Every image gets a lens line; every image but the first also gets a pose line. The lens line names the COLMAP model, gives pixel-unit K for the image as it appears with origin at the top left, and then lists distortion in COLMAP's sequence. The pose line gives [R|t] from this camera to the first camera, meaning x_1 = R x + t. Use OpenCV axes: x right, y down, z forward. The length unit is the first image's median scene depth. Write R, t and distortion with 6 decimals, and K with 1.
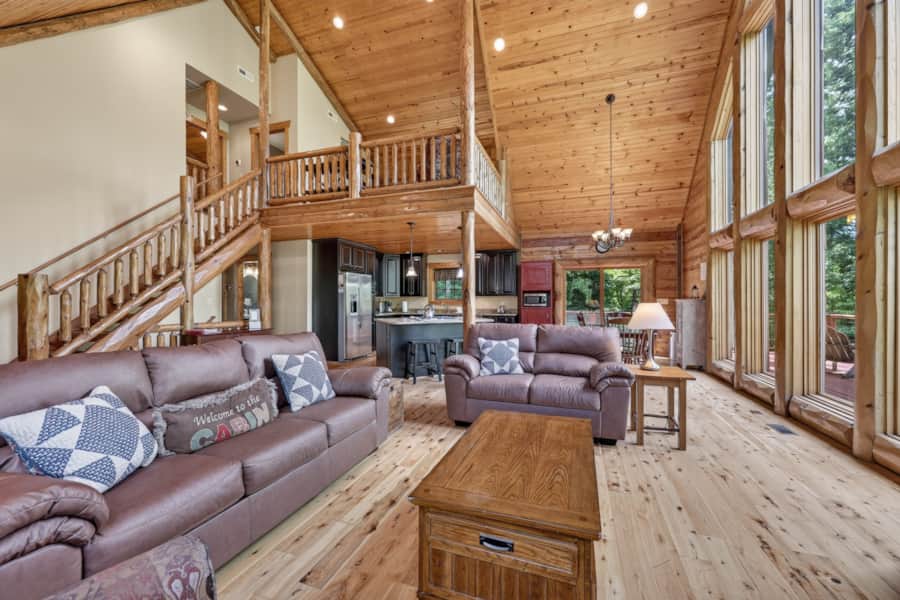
lens RADIAL K [[364.1, 0, 450.0], [0, 364.1, 300.0], [0, 0, 1]] dist [0.001292, 0.000082]
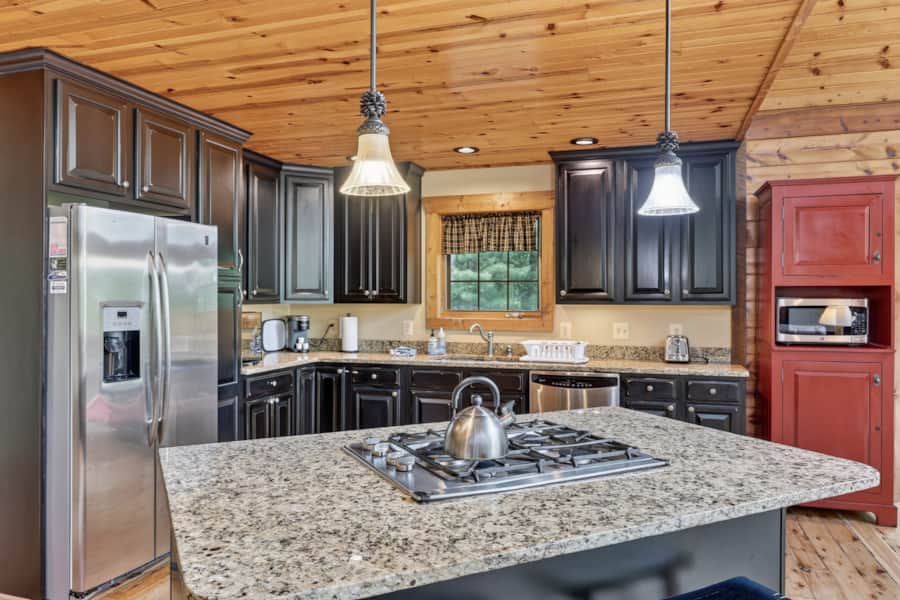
lens RADIAL K [[637.2, 0, 450.0], [0, 637.2, 300.0], [0, 0, 1]] dist [-0.002587, -0.001122]
pose [[0.999815, 0.001497, 0.019153, -0.054407], [-0.001622, 0.999978, 0.006492, -0.017710], [-0.019143, -0.006522, 0.999795, 0.507863]]
